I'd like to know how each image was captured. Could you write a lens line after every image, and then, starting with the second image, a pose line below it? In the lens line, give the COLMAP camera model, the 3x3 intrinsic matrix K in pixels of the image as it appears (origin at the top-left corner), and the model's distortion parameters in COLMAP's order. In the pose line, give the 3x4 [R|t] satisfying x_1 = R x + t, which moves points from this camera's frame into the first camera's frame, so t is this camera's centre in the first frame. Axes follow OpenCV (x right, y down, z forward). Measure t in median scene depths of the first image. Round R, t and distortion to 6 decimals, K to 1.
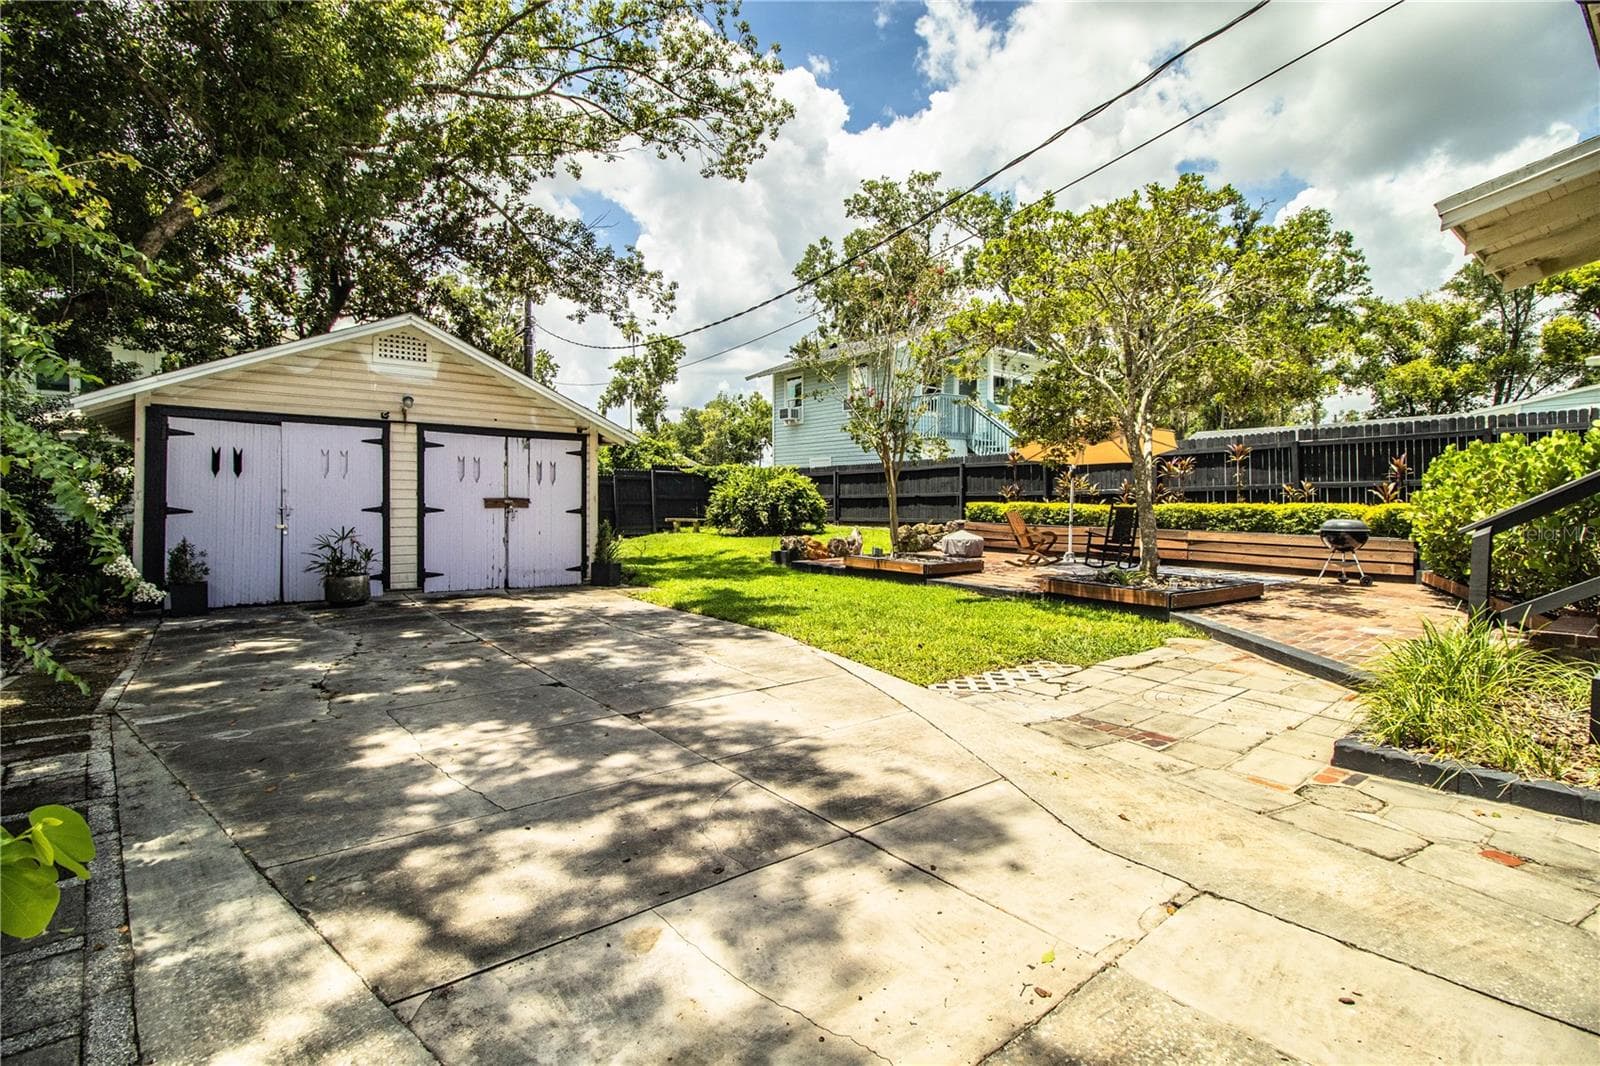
lens RADIAL K [[735.8, 0, 805.5], [0, 735.8, 524.1], [0, 0, 1]] dist [0.003411, -0.015371]
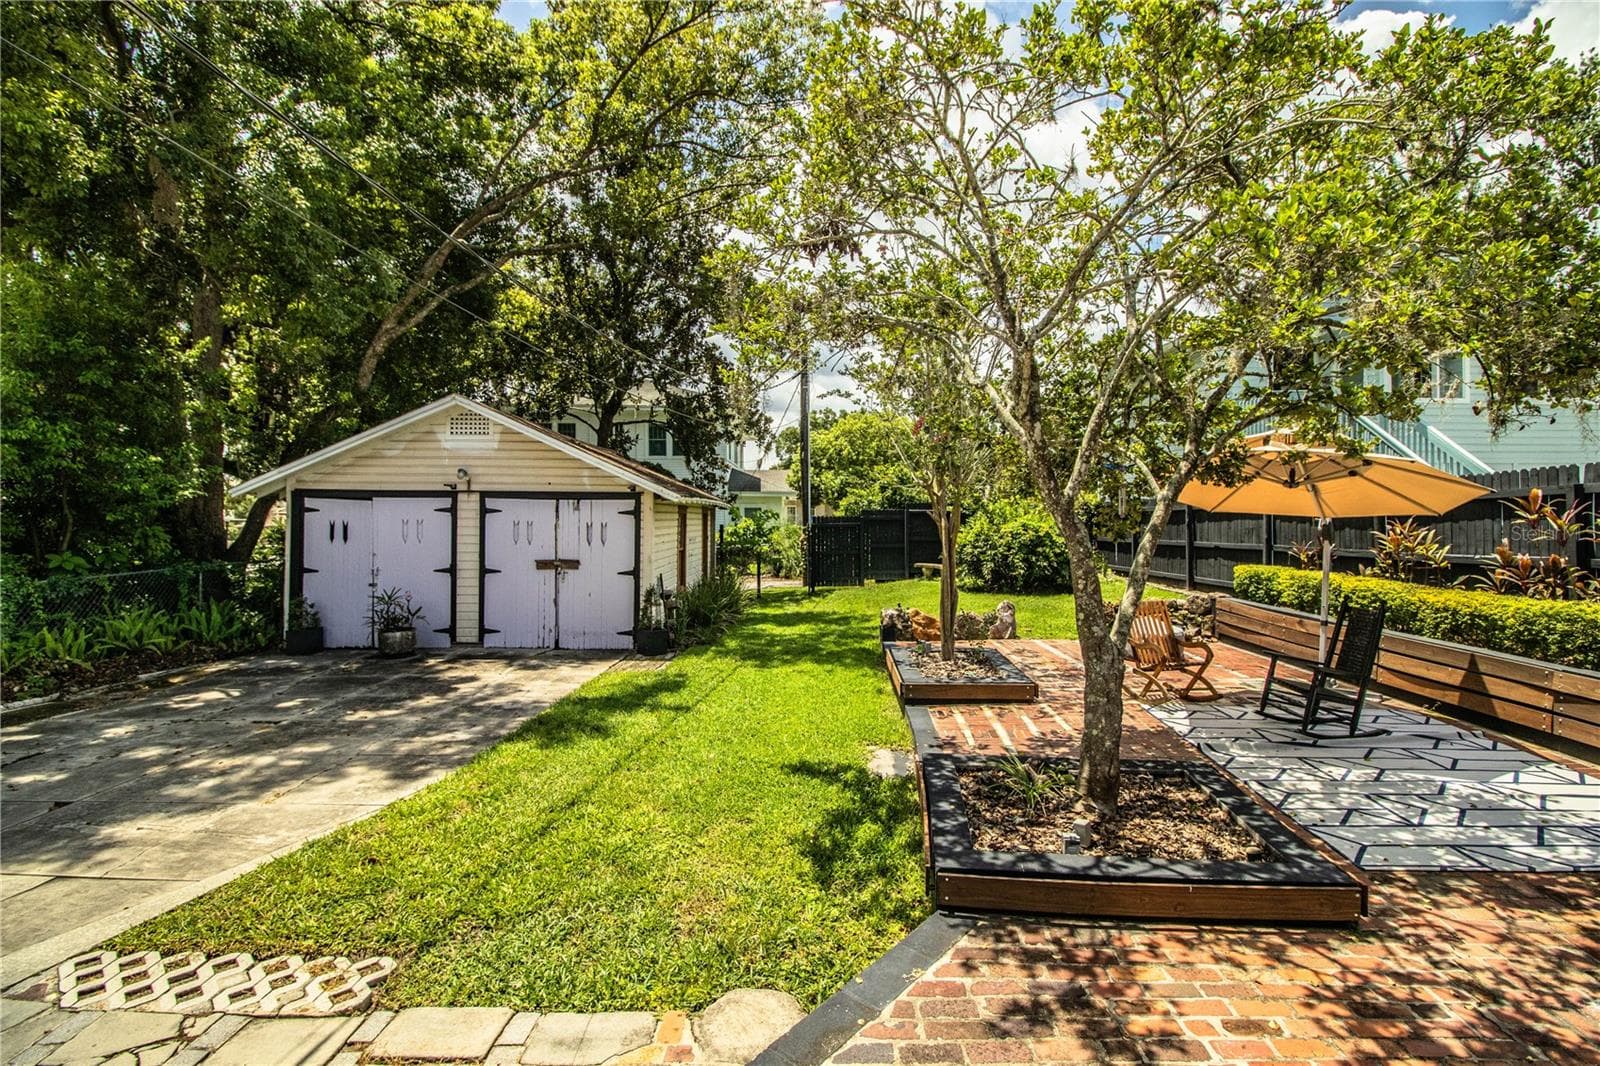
lens RADIAL K [[735.8, 0, 805.5], [0, 735.8, 524.1], [0, 0, 1]] dist [0.003411, -0.015371]
pose [[0.785263, 0.003587, -0.619151, 0.523758], [-0.017419, 0.999715, -0.016300, -0.078703], [0.618917, 0.023585, 0.785102, 0.438859]]
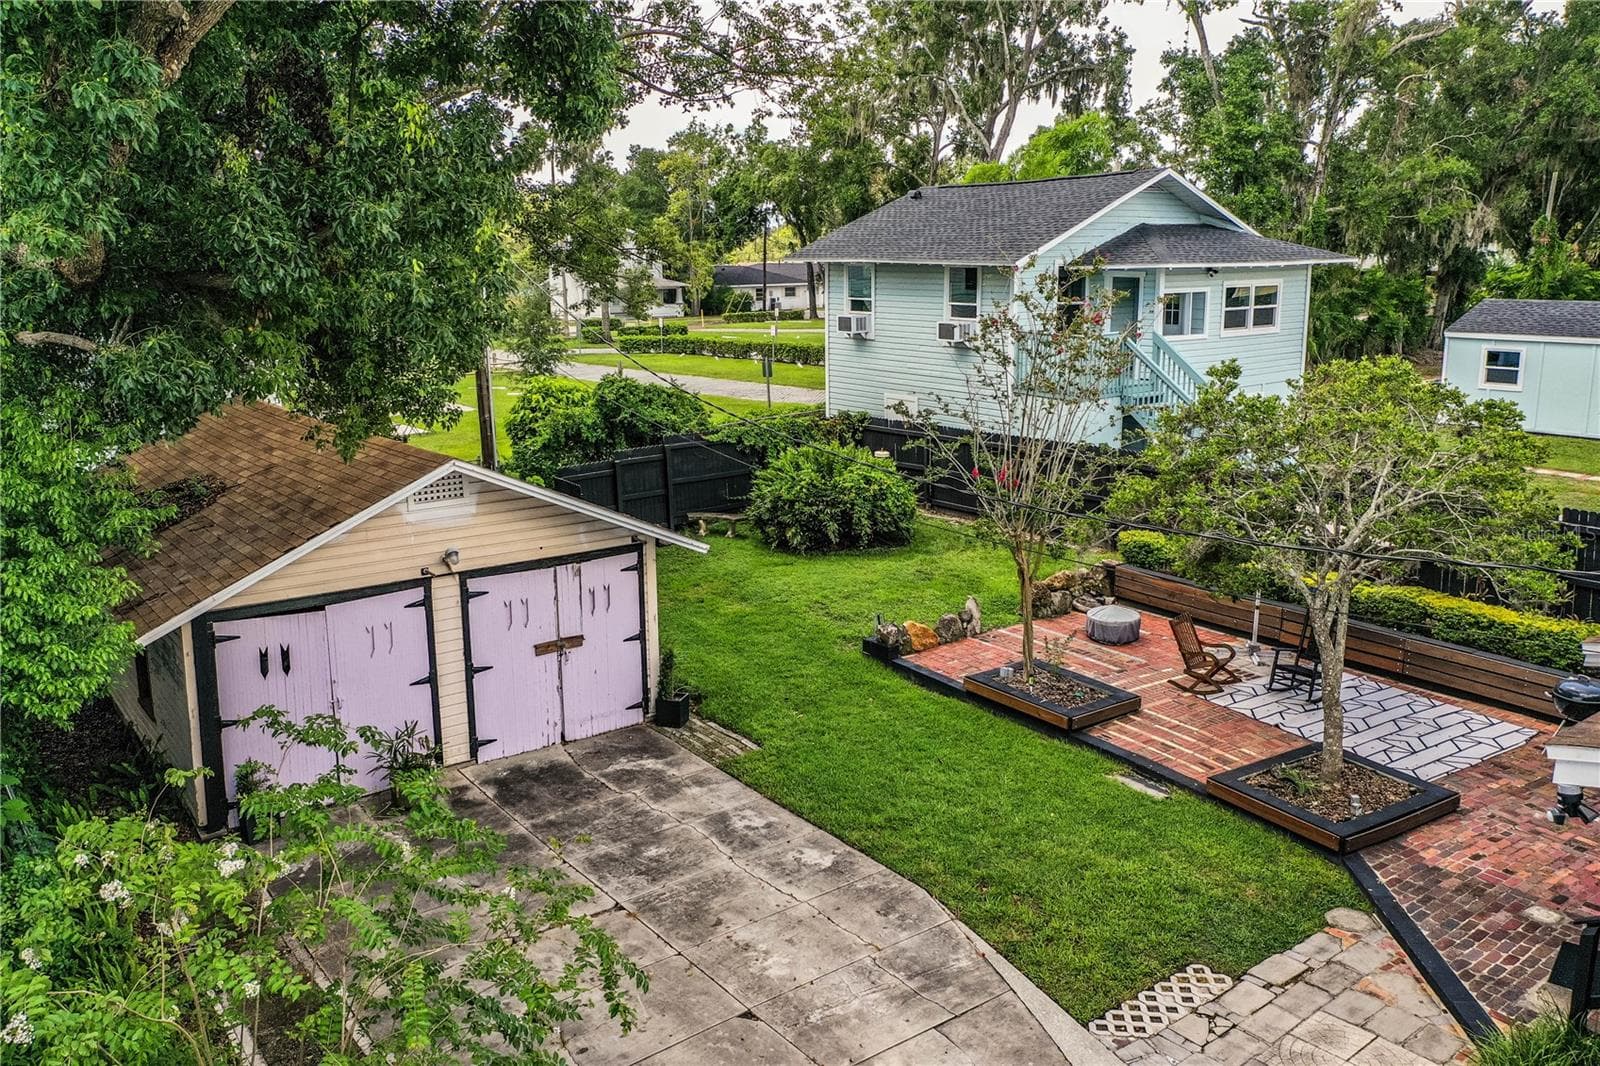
lens RADIAL K [[1257.5, 0, 800.0], [0, 1257.5, 533.0], [0, 0, 1]] dist [-0.000468, 0.000622]
pose [[0.999646, -0.010333, -0.024498, -0.108093], [0.014767, 0.981983, 0.188391, -0.437596], [0.022110, -0.188686, 0.981789, -0.369255]]
